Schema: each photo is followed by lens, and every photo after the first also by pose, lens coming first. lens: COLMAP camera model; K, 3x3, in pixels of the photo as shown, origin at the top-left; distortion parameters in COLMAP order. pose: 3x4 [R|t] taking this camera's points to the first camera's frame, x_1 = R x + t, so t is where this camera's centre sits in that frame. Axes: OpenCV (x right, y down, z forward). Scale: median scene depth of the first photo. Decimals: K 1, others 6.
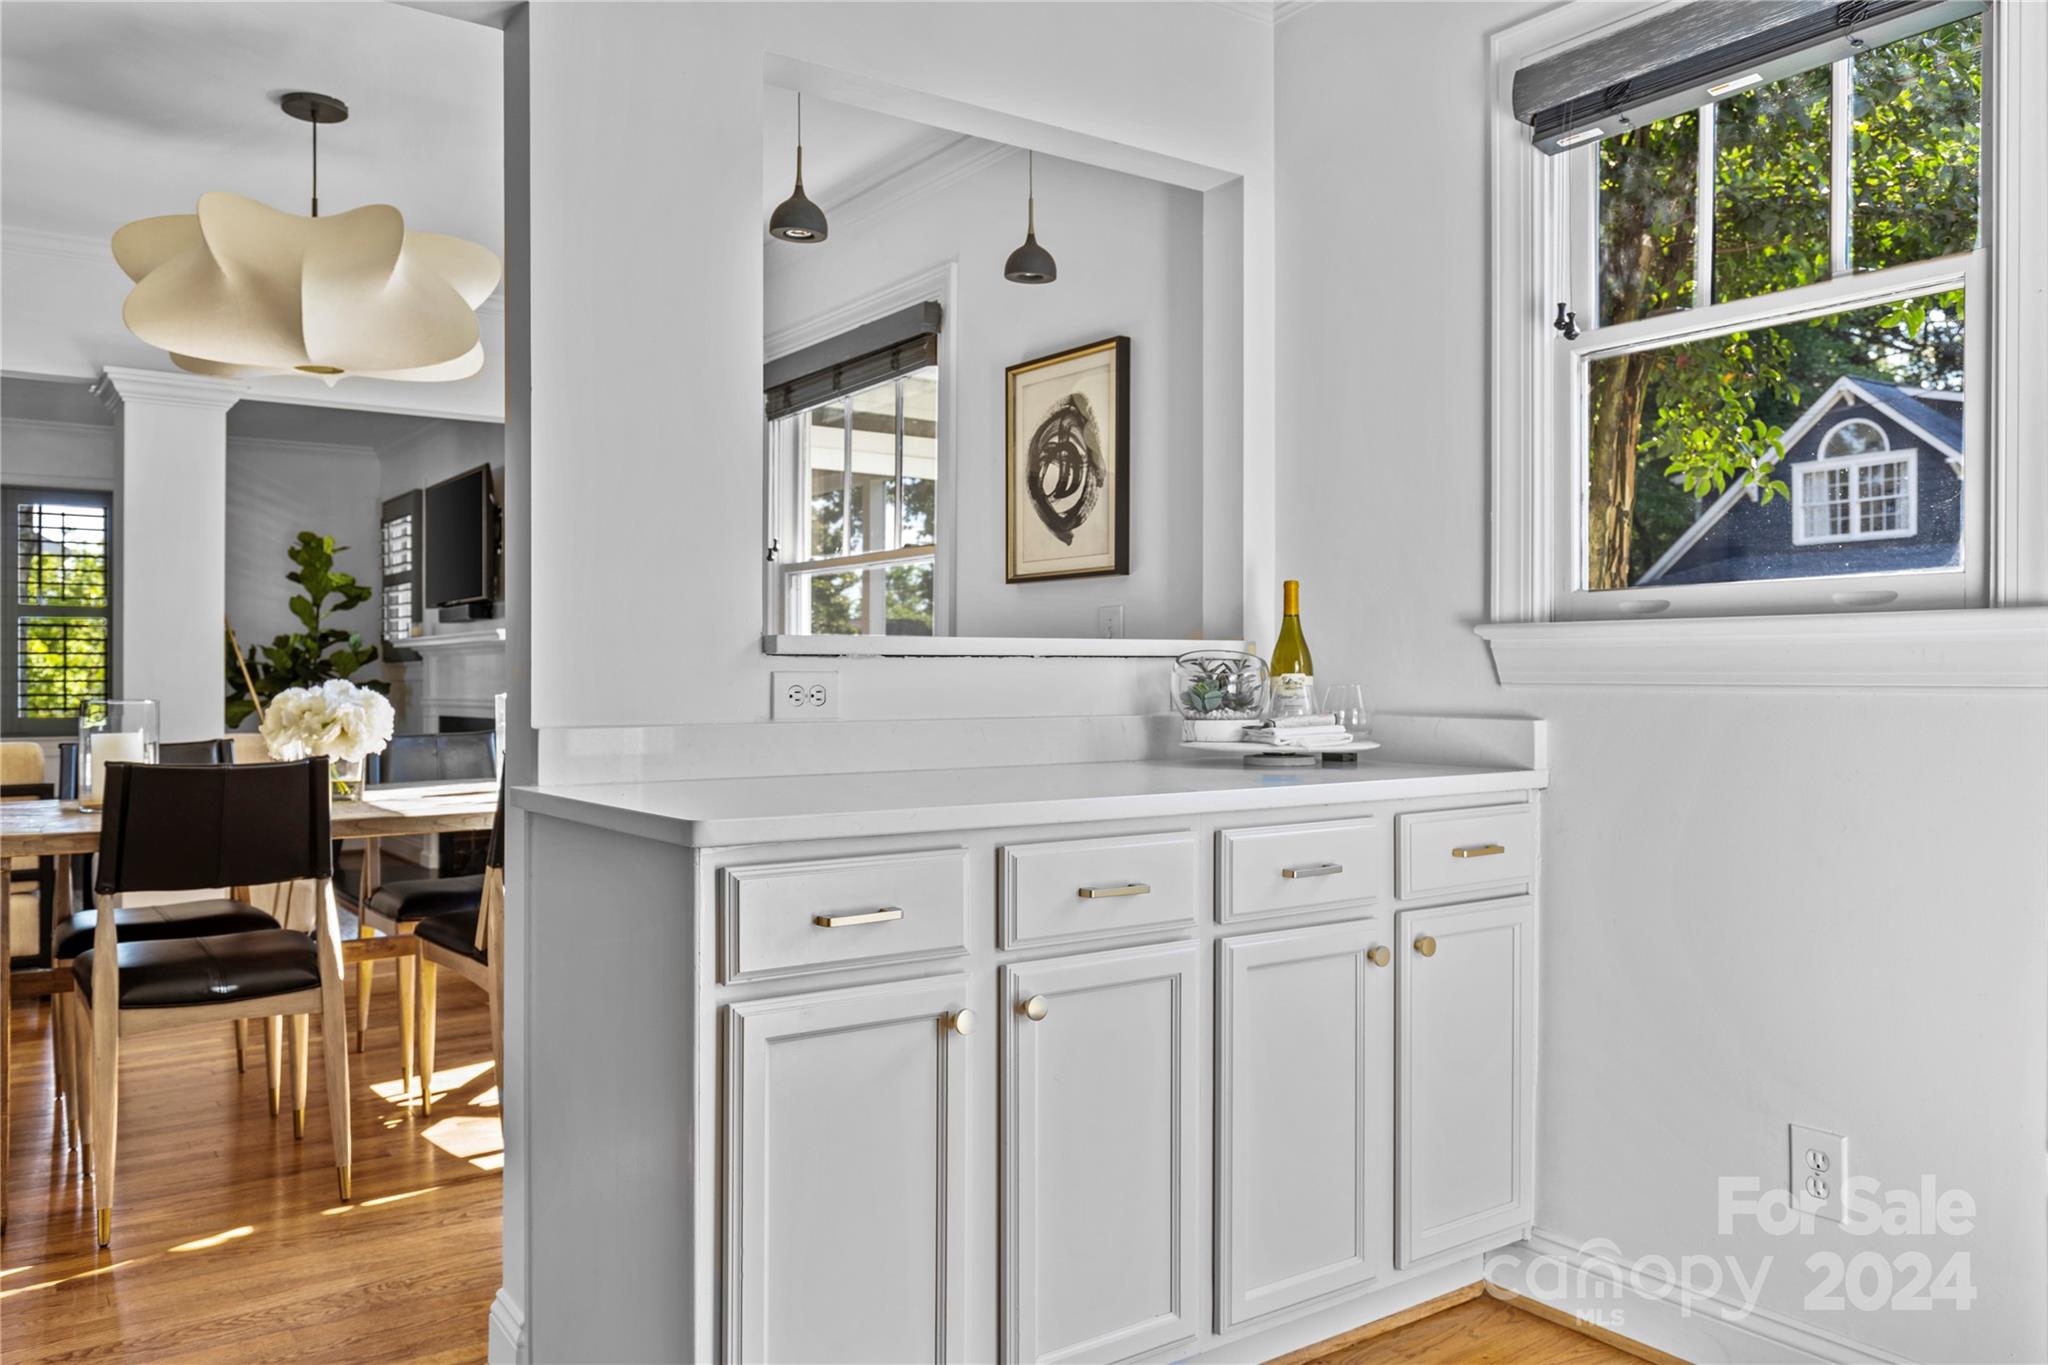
lens RADIAL K [[1516.5, 0, 1021.8], [0, 1516.5, 658.3], [0, 0, 1]] dist [0.000192, 0.000346]
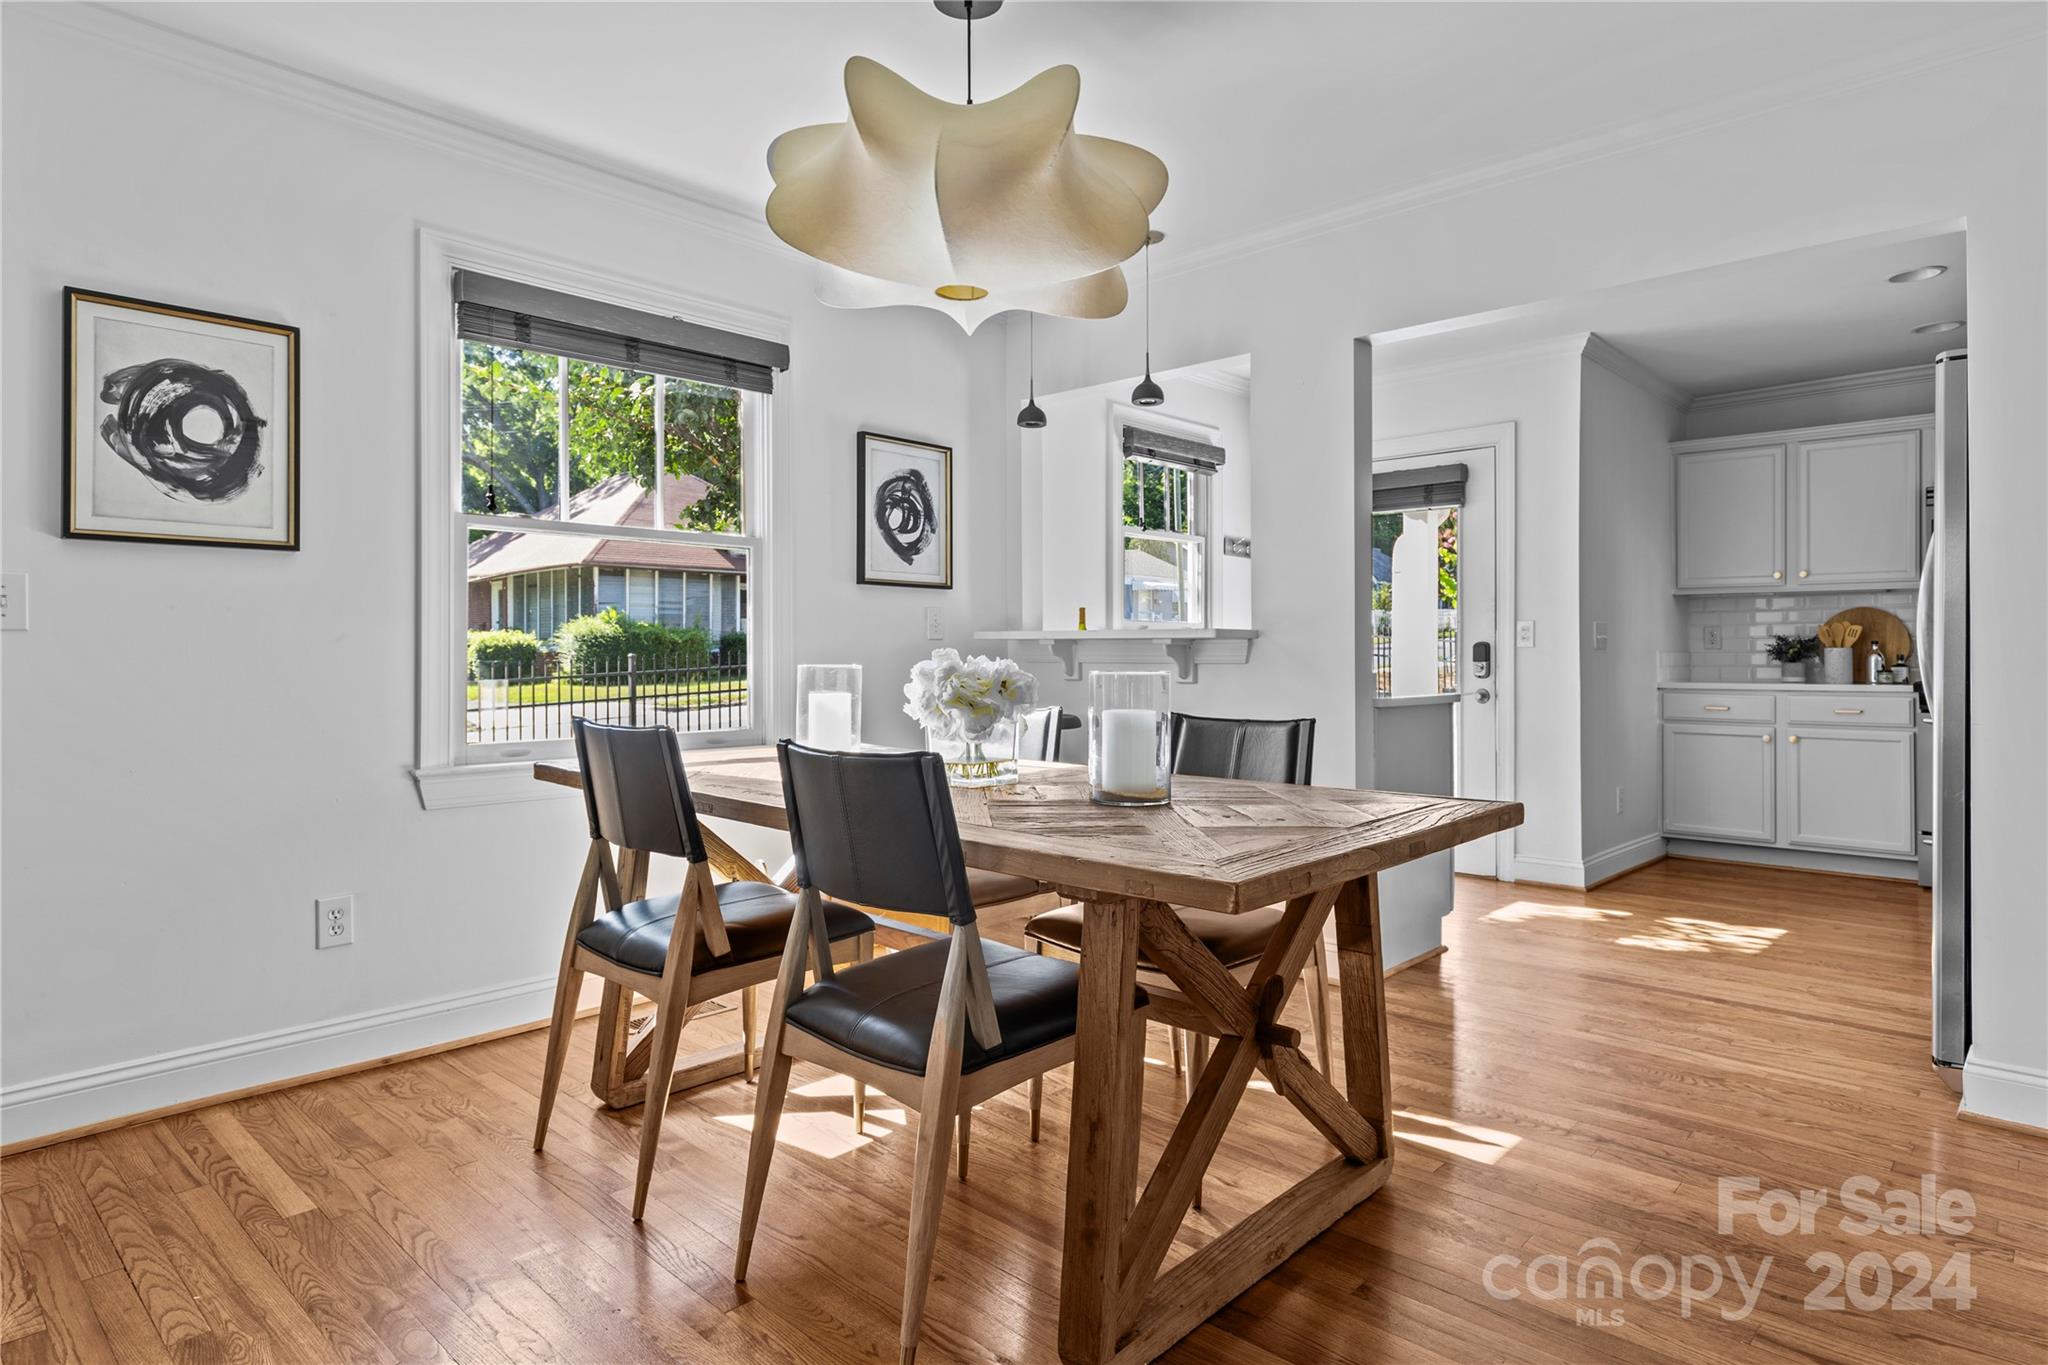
lens RADIAL K [[1132.4, 0, 1022.8], [0, 1132.4, 650.6], [0, 0, 1]] dist [-0.000269, -0.000707]
pose [[-0.203116, 0.012714, 0.979072, -1.112654], [0.006094, 0.999913, -0.011720, 0.026275], [-0.979136, 0.003586, -0.203176, 1.114550]]
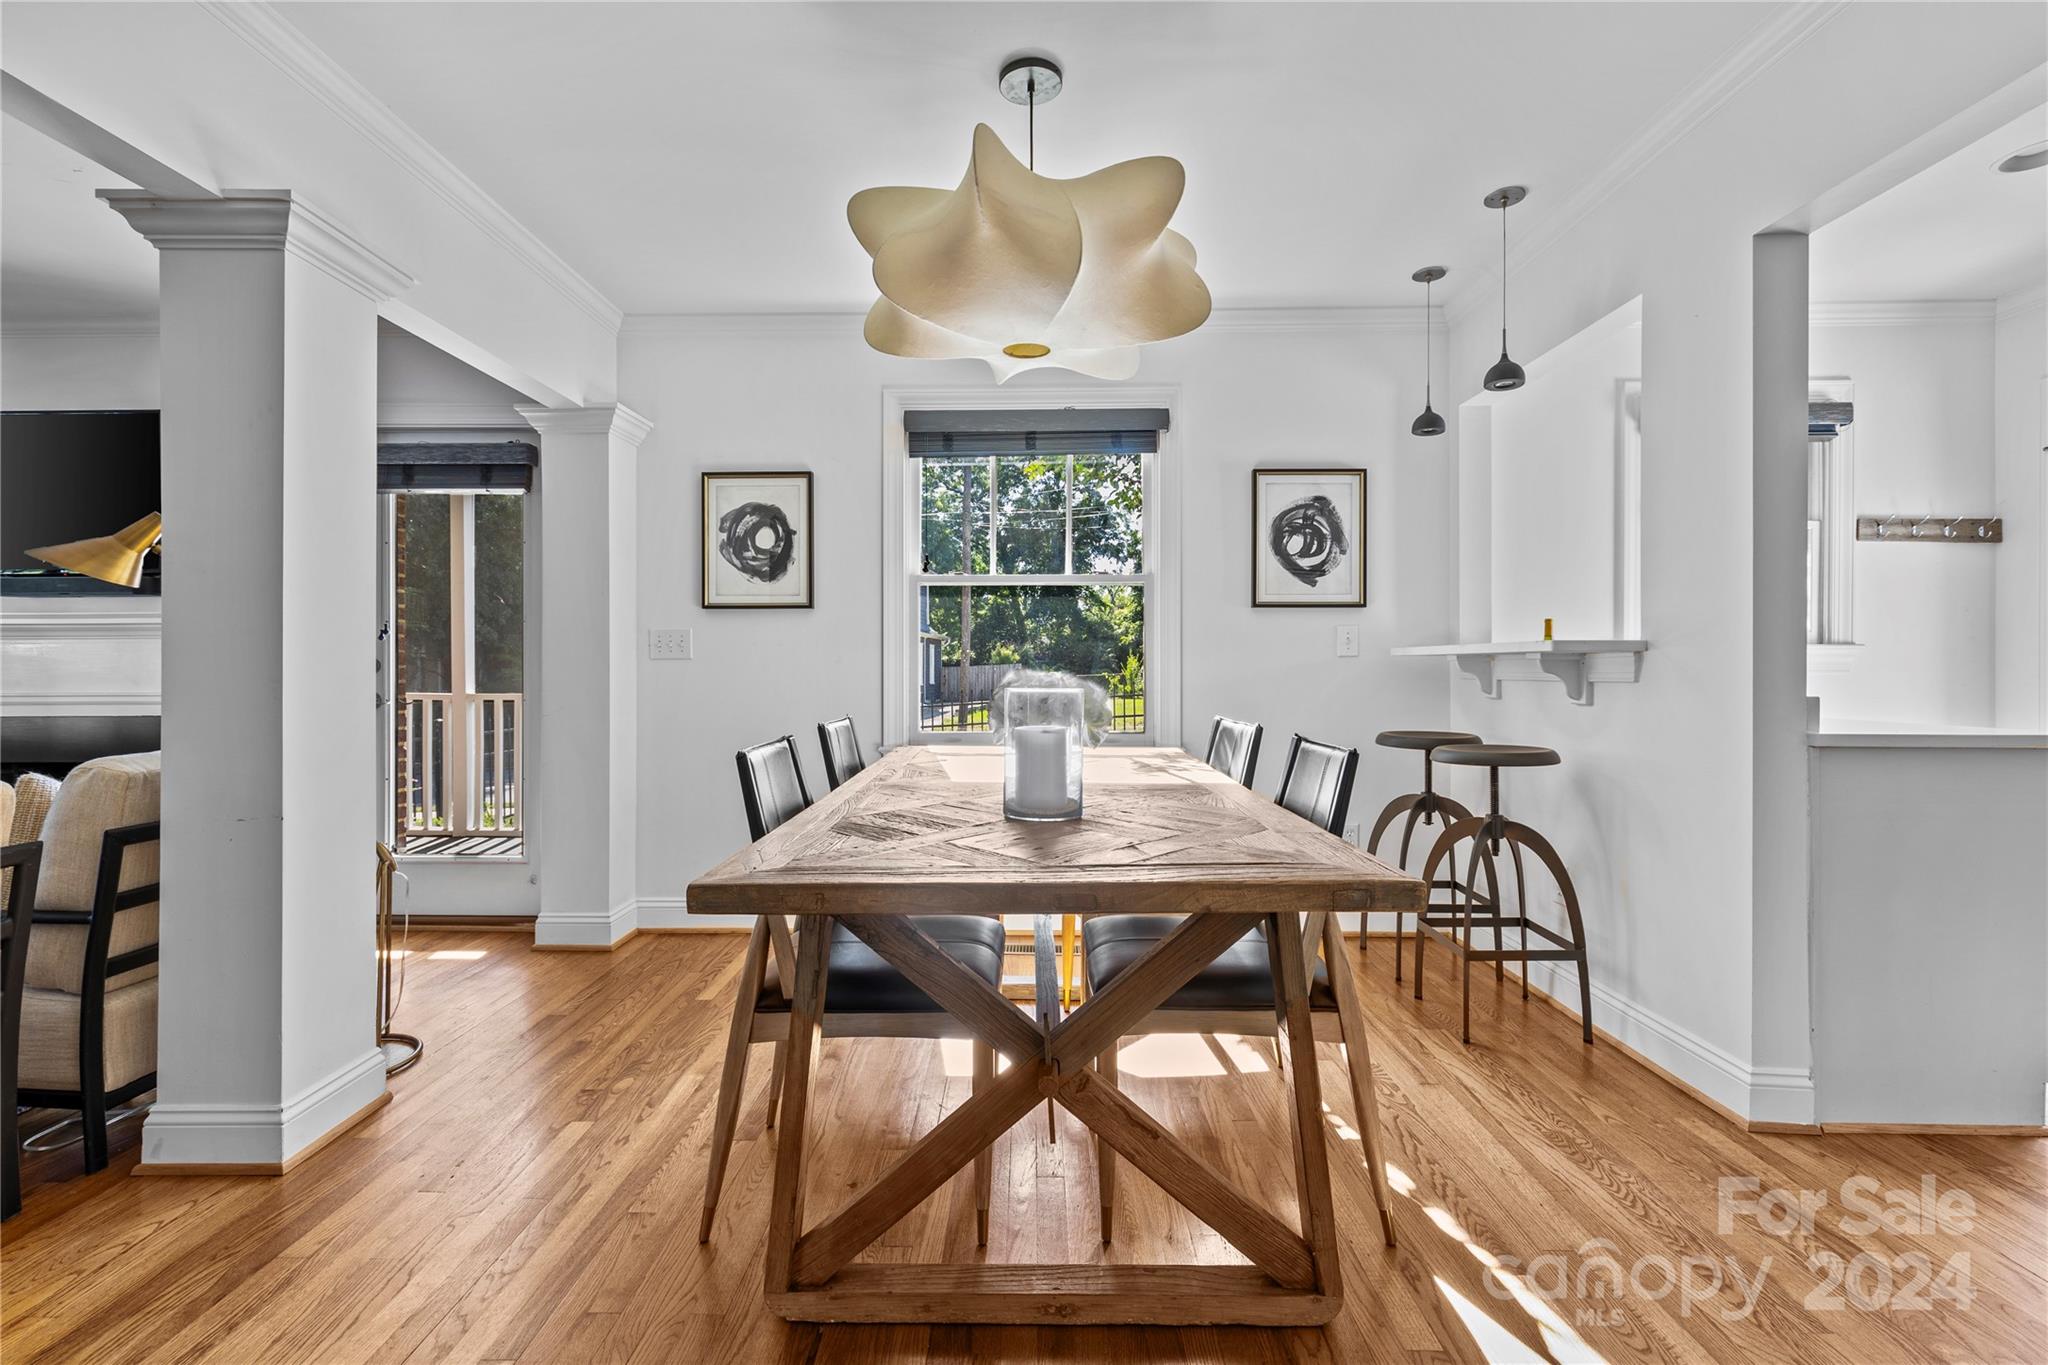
lens RADIAL K [[919.3, 0, 1017.3], [0, 919.3, 672.9], [0, 0, 1]] dist [0.001237, -0.000055]
pose [[0.592050, 0.006042, 0.805878, -0.952318], [-0.001142, 0.999977, -0.006658, 0.024986], [-0.805900, 0.003022, 0.592044, 0.664969]]
